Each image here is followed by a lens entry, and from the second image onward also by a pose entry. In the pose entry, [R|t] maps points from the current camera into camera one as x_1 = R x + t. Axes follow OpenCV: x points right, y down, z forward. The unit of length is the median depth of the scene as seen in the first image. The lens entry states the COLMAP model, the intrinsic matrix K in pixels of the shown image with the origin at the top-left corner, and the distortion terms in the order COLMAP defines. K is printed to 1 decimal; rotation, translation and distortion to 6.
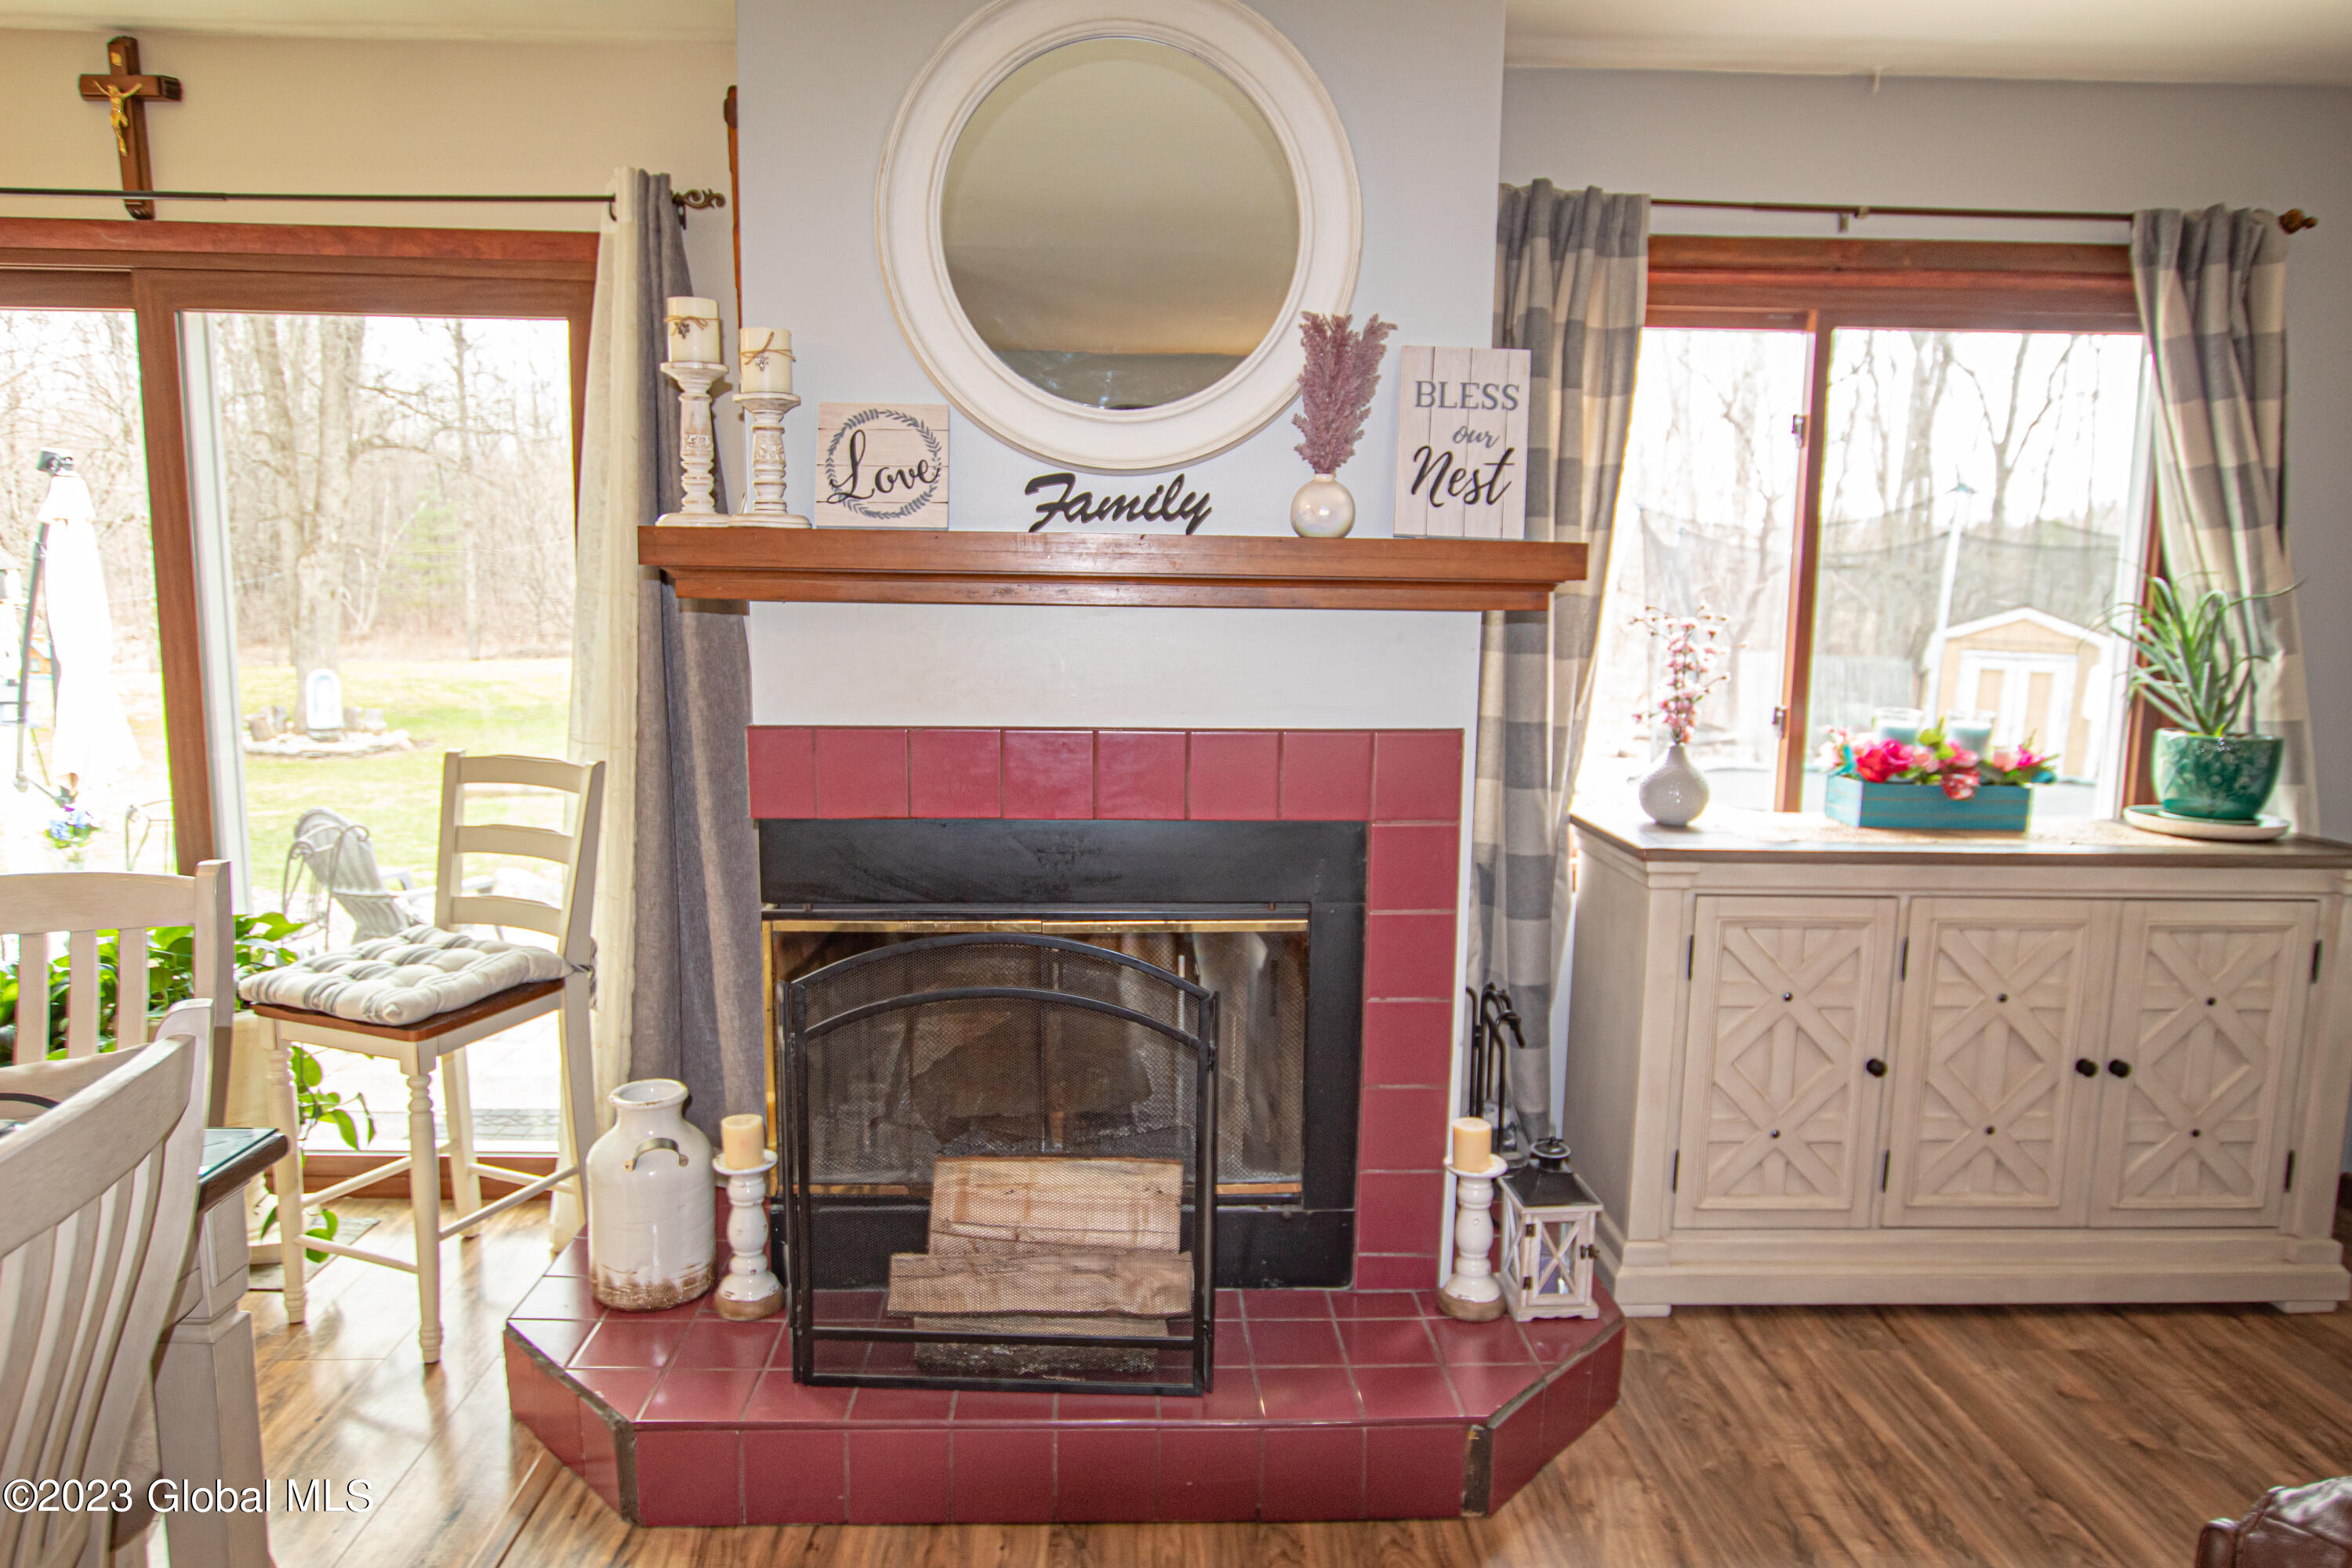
lens RADIAL K [[1487.4, 0, 1182.6], [0, 1487.4, 803.1], [0, 0, 1]] dist [0.000034, -0.002652]
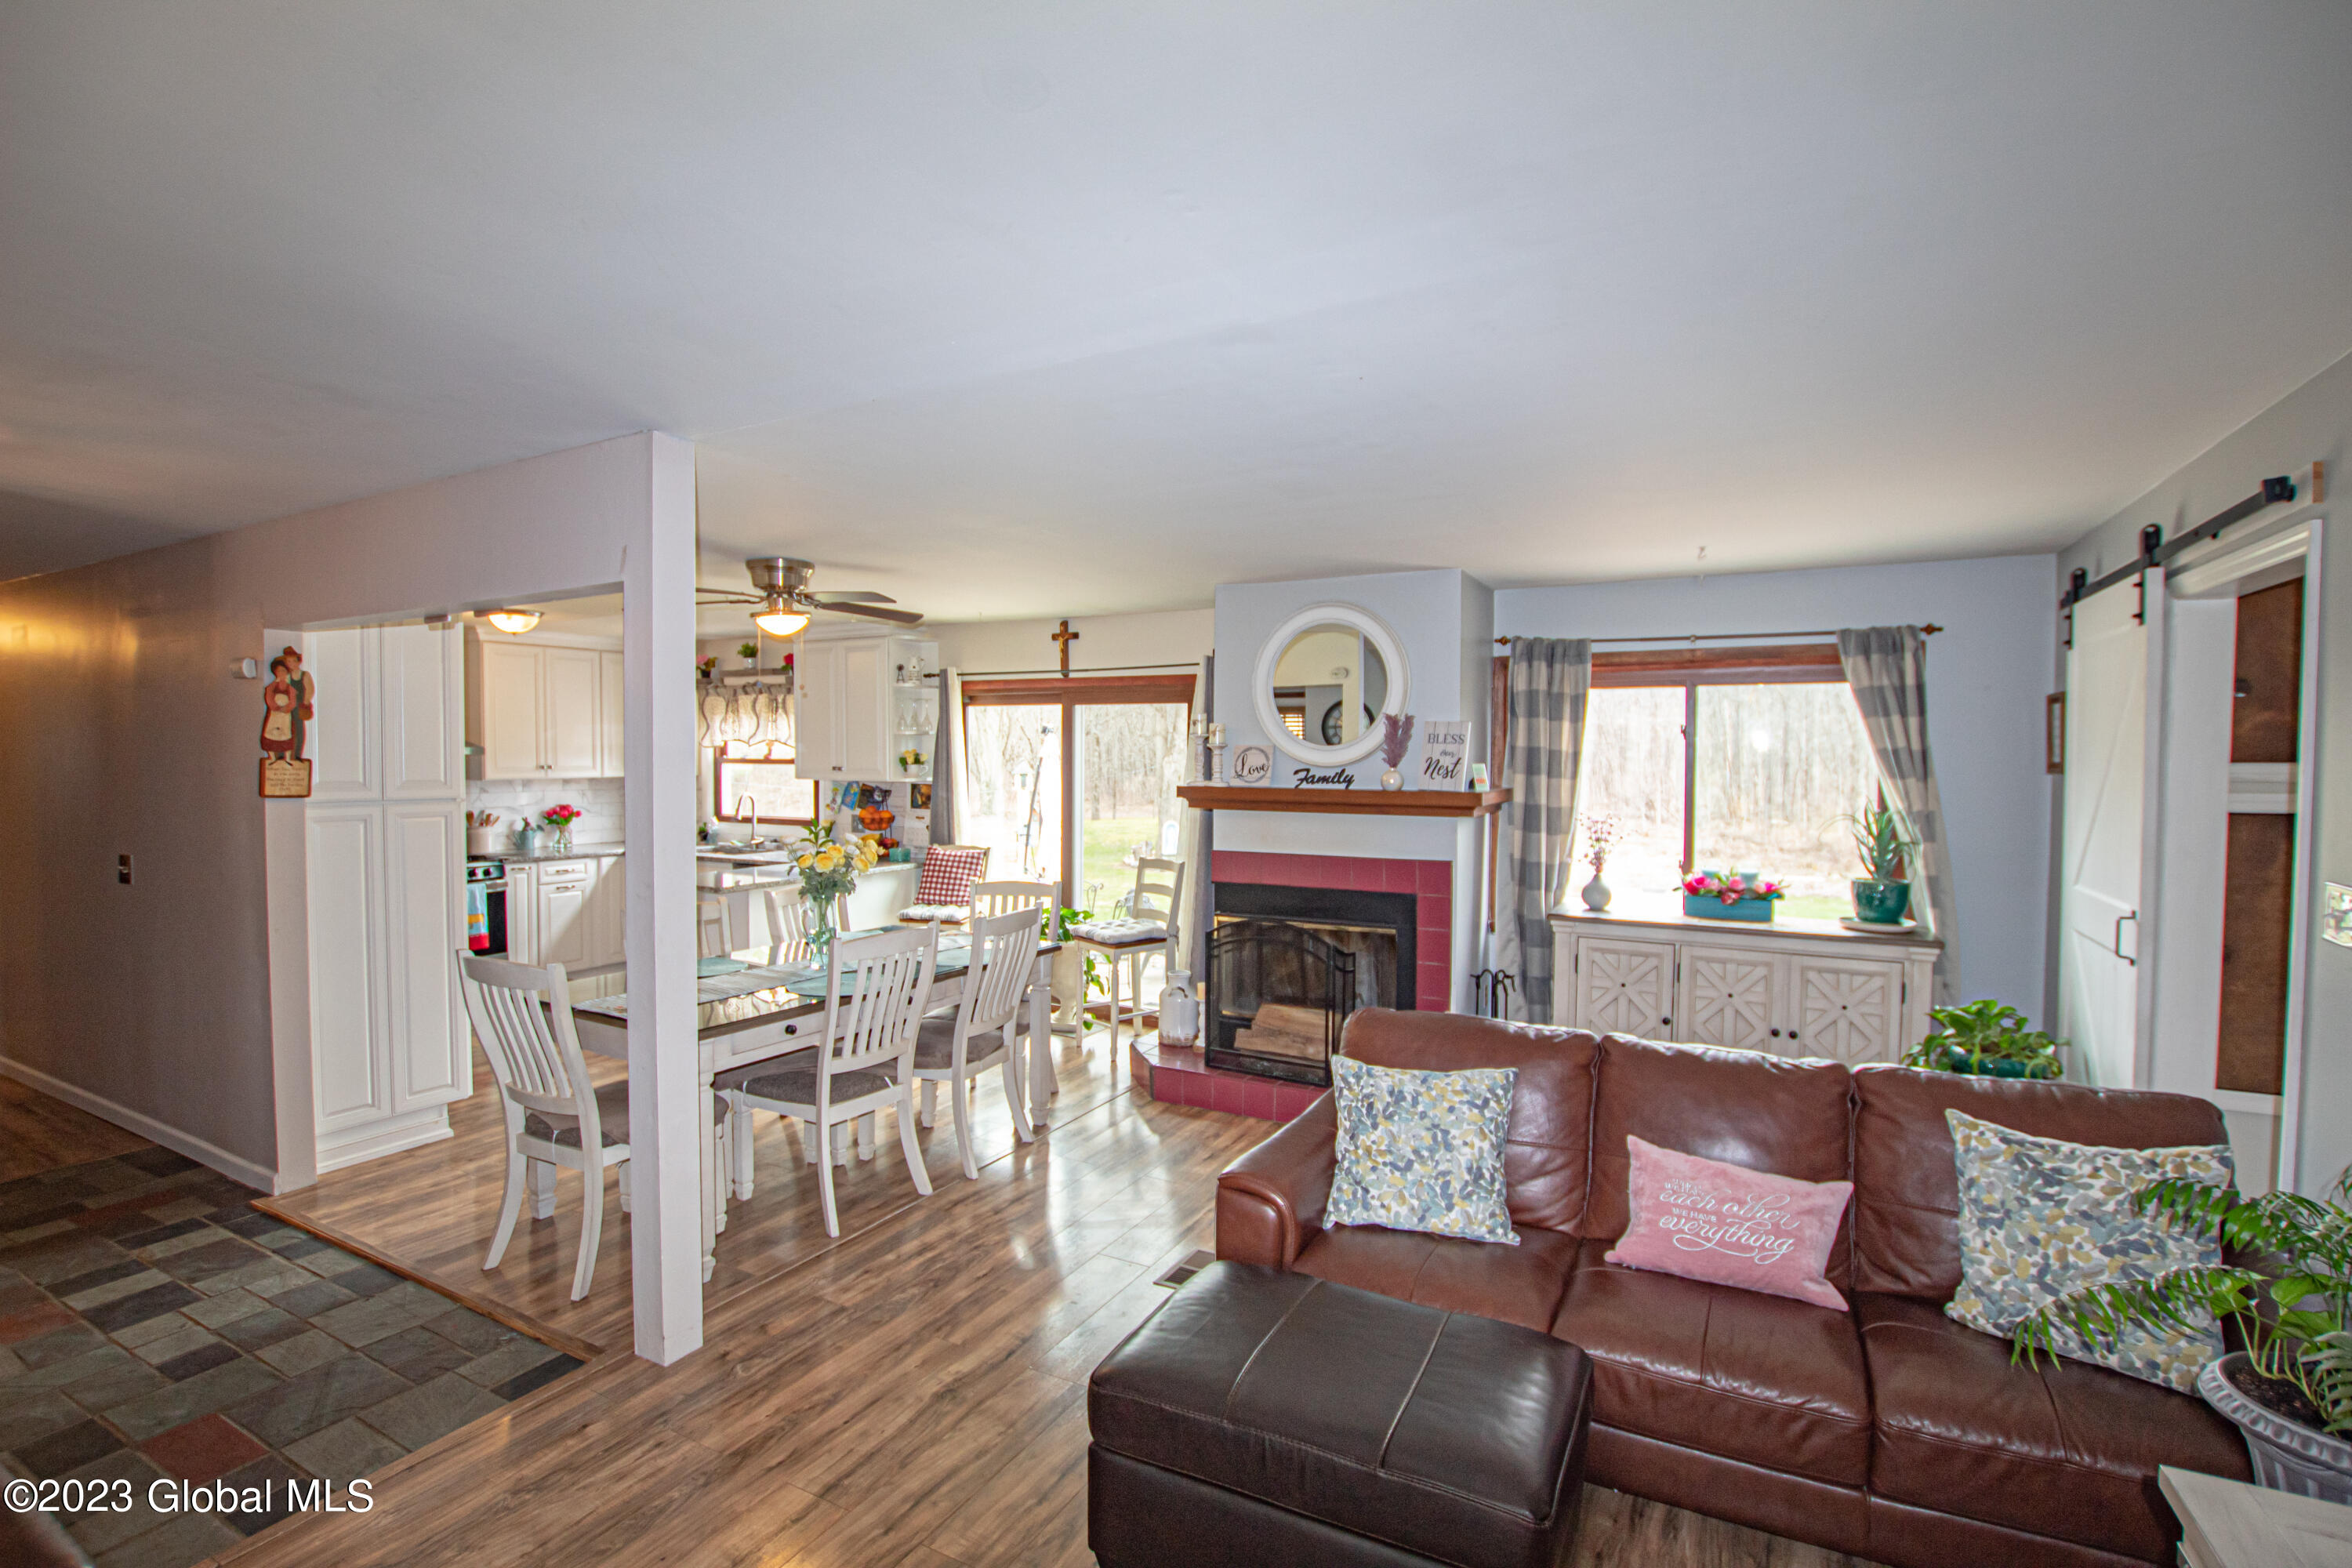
lens RADIAL K [[1084.5, 0, 1175.6], [0, 1084.5, 800.2], [0, 0, 1]] dist [-0.026192, 0.001381]
pose [[0.862745, 0.011888, -0.505499, 0.629549], [-0.065635, 0.993898, -0.088647, 0.039267], [0.501361, 0.109658, 0.858261, -0.776105]]
